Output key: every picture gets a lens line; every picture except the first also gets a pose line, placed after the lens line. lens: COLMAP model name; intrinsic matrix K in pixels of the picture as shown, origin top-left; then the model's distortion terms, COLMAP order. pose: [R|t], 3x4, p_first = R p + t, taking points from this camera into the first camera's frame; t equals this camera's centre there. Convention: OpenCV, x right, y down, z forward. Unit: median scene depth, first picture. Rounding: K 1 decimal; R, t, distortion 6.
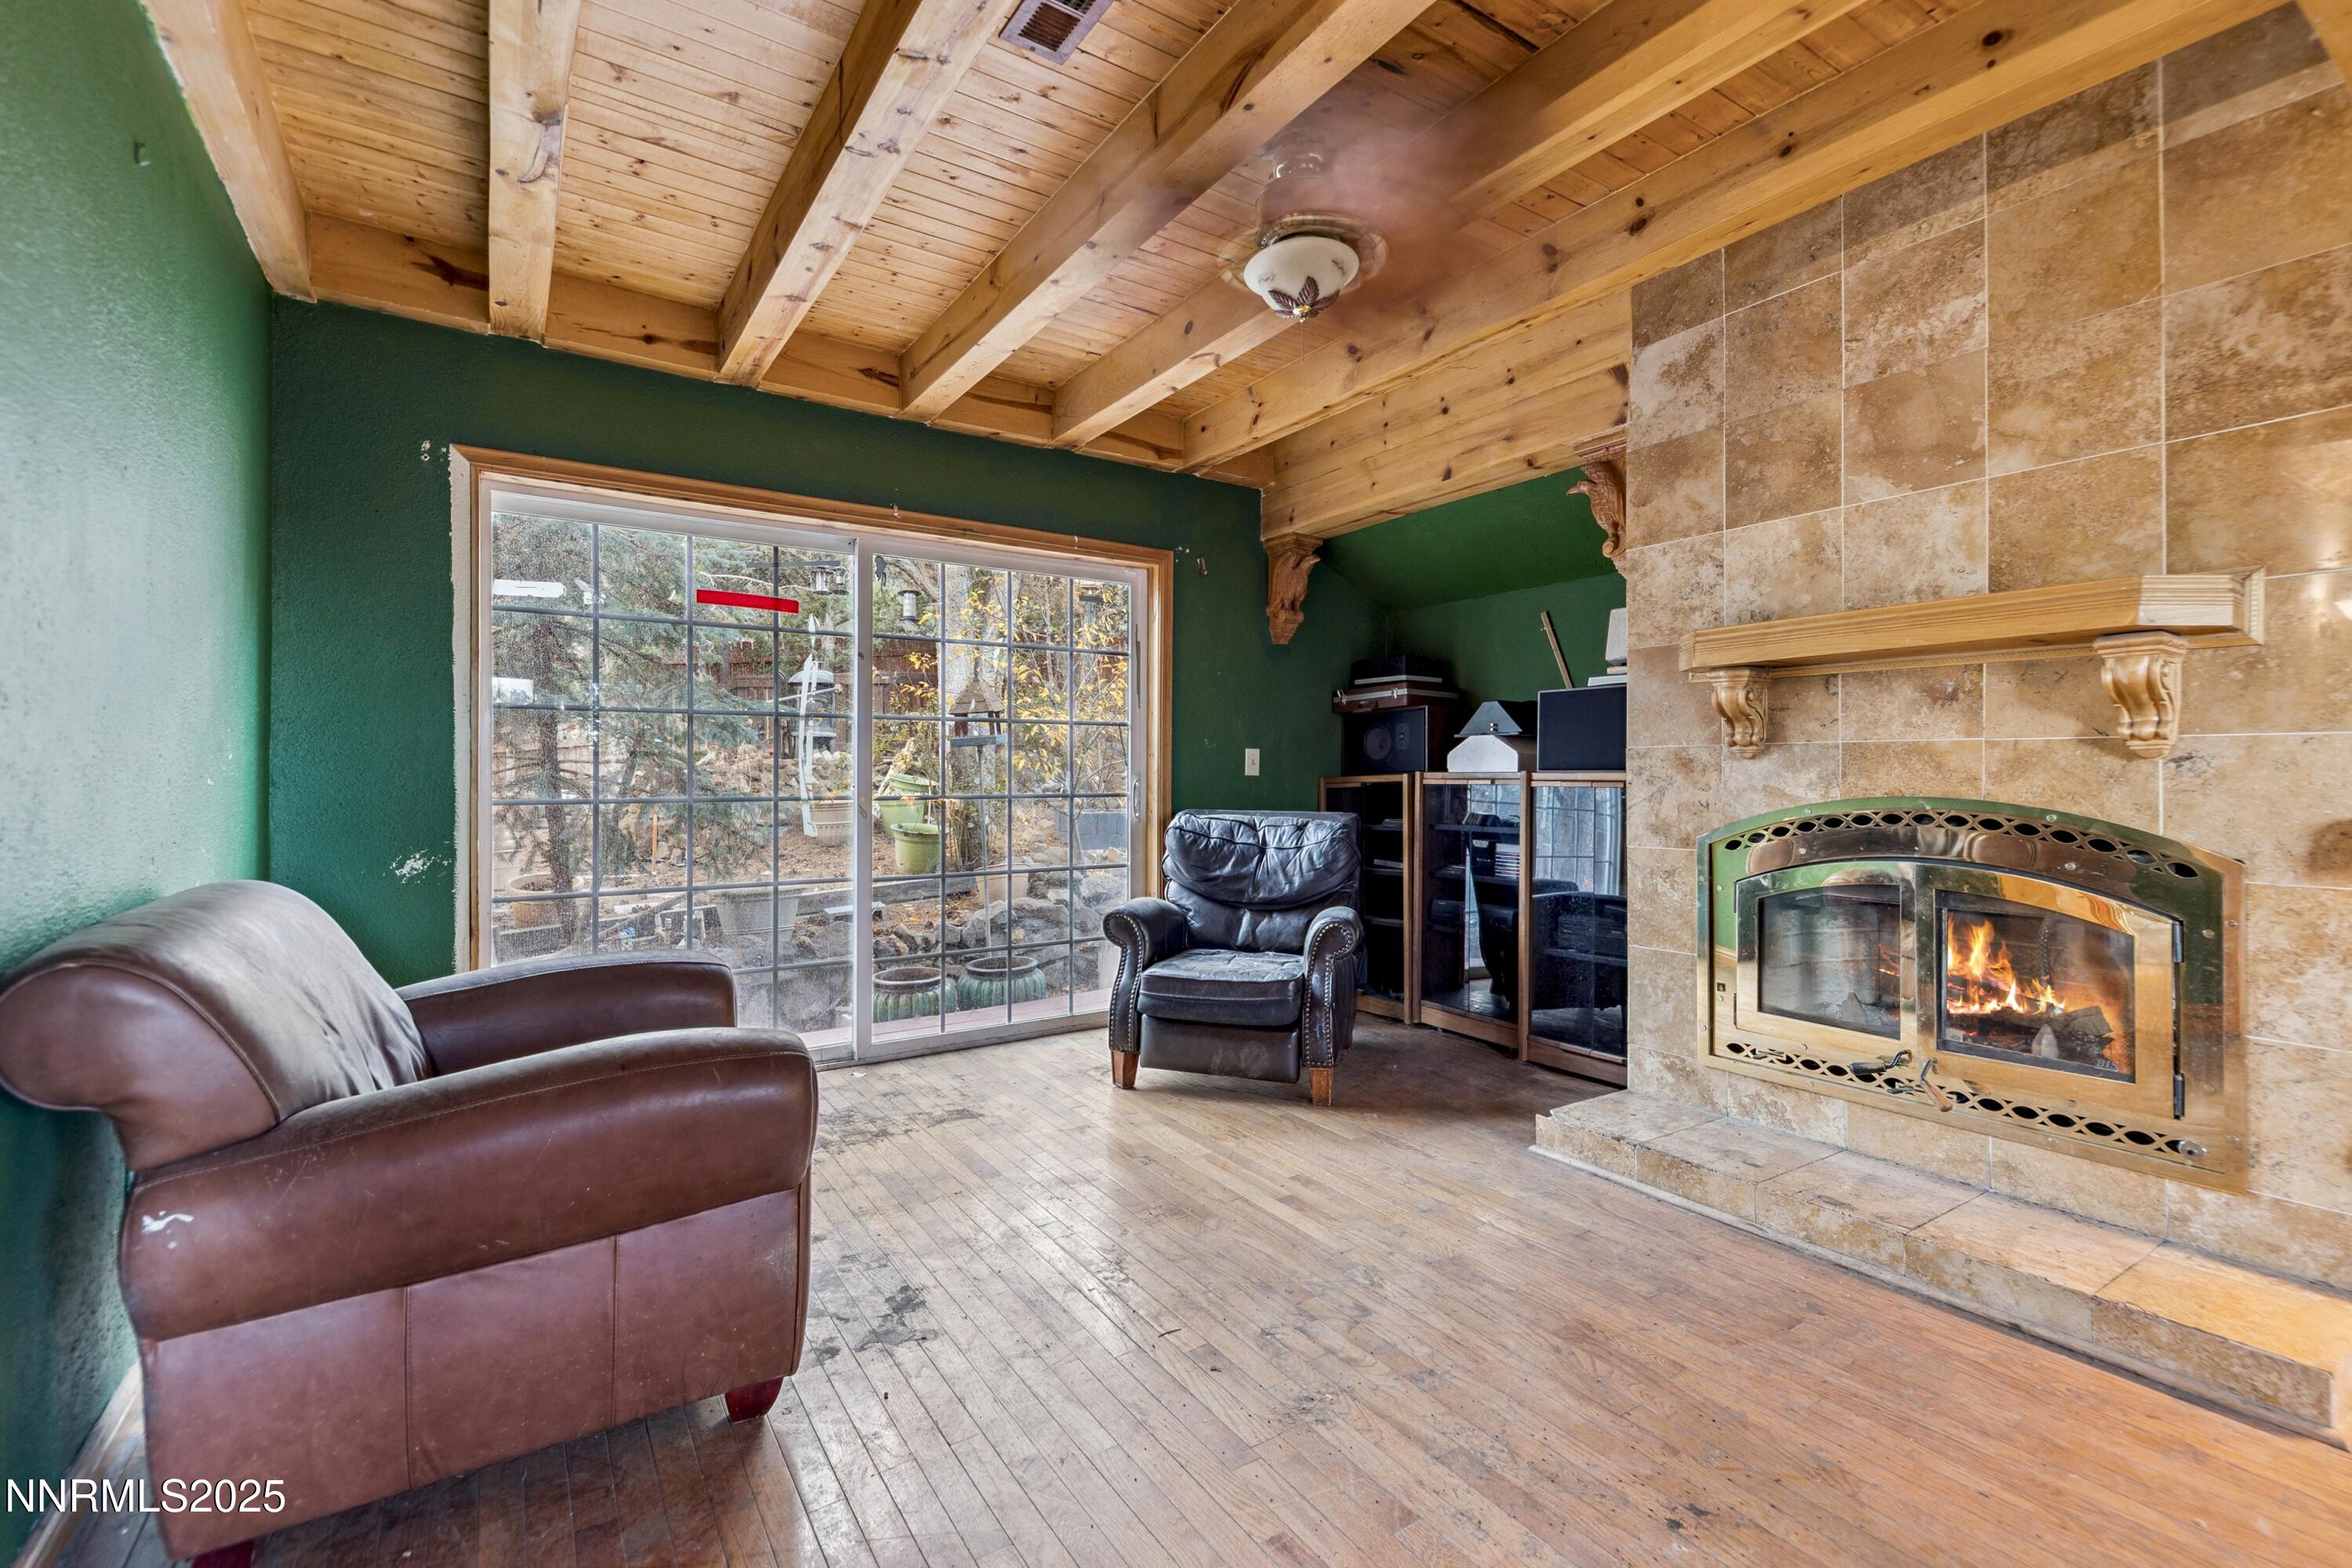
lens RADIAL K [[1007.6, 0, 1174.9], [0, 1007.6, 780.2], [0, 0, 1]] dist [-0.001047, -0.000262]
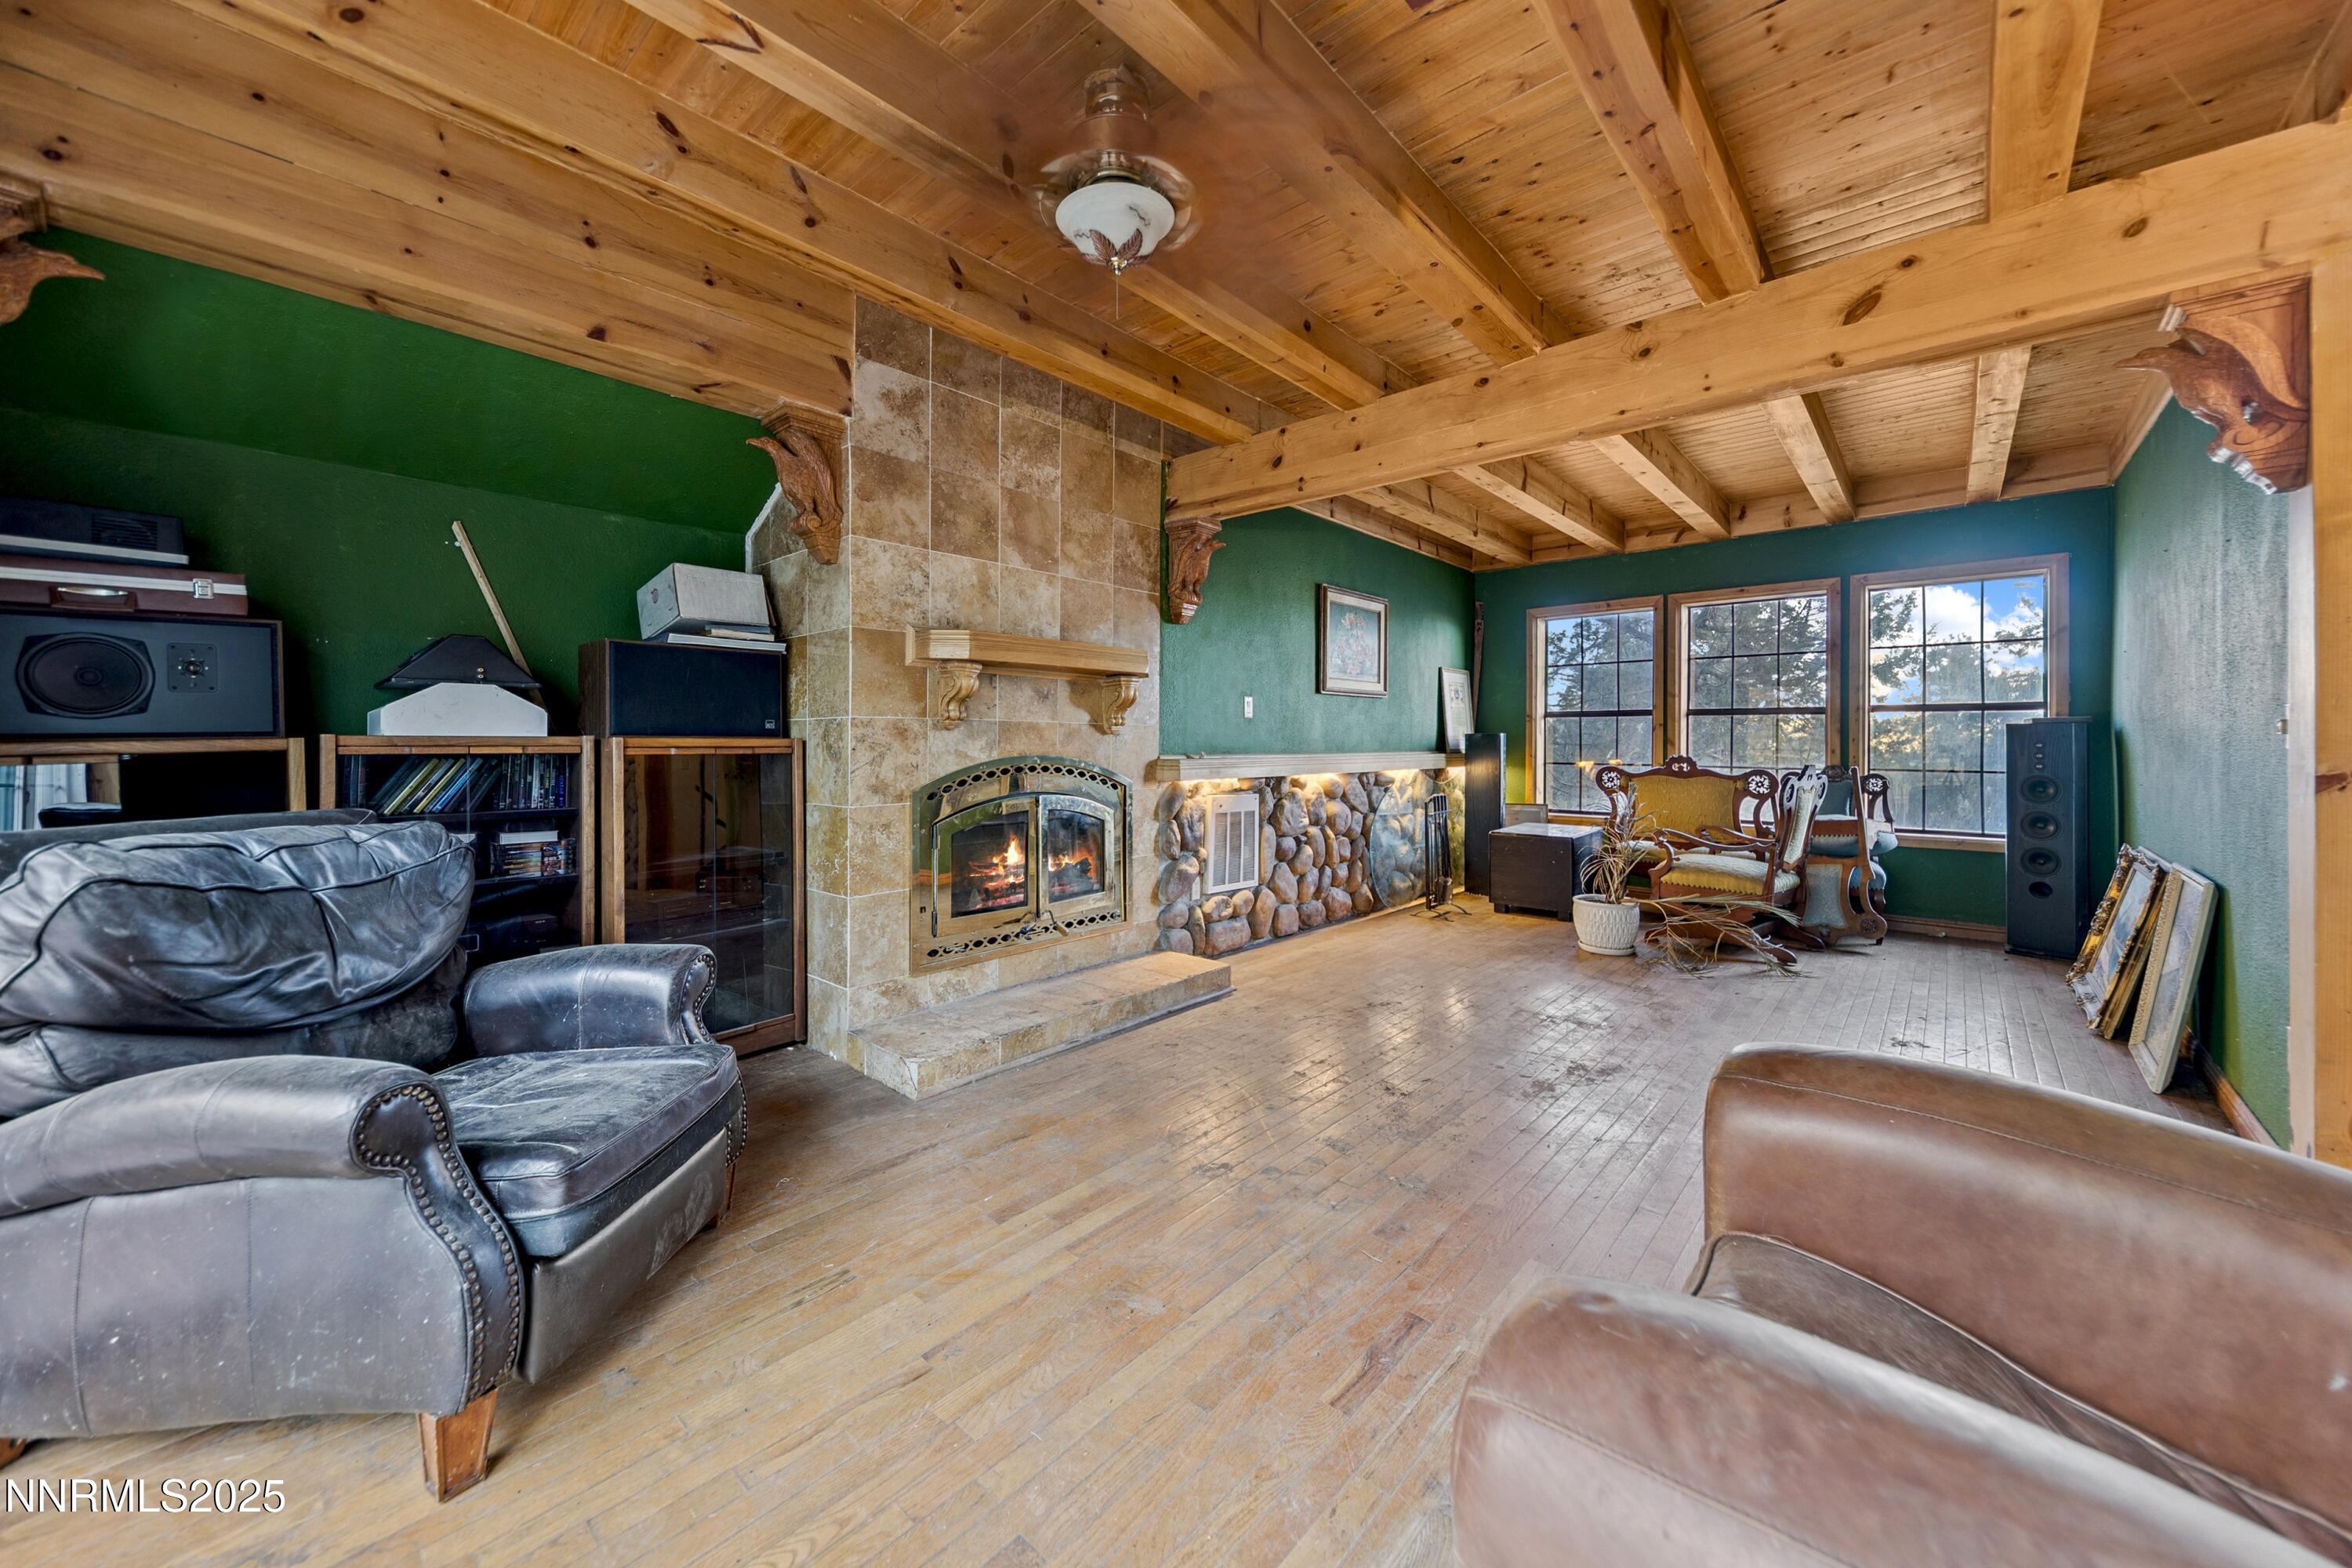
lens RADIAL K [[868.2, 0, 1144.4], [0, 868.2, 741.7], [0, 0, 1]] dist [0.003190, 0.000057]
pose [[-0.252460, -0.005762, 0.967590, -0.594263], [-0.002938, 0.999982, 0.005188, -0.012054], [-0.967603, -0.001533, -0.252473, 1.025773]]
